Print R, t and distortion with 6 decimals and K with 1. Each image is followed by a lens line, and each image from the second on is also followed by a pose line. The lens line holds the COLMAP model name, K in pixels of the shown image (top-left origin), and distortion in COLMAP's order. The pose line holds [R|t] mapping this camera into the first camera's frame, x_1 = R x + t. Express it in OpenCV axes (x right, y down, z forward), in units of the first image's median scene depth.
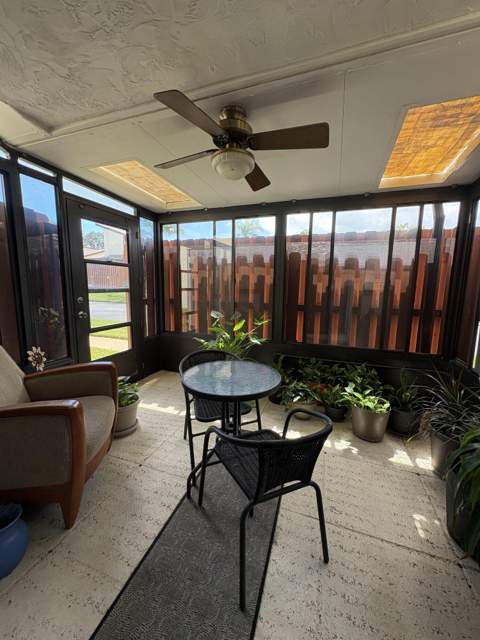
lens RADIAL K [[255.5, 0, 242.8], [0, 255.5, 322.5], [0, 0, 1]] dist [-0.022773, -0.000201]
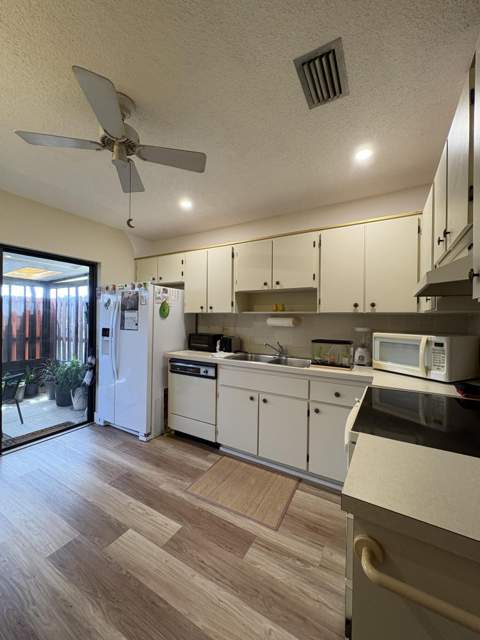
lens RADIAL K [[255.5, 0, 240.5], [0, 255.5, 317.4], [0, 0, 1]] dist [-0.022773, -0.000201]
pose [[0.165066, -0.019775, 0.986084, -1.010907], [0.127880, 0.991788, -0.001517, 0.009688], [-0.977957, 0.126351, 0.166240, -1.020107]]
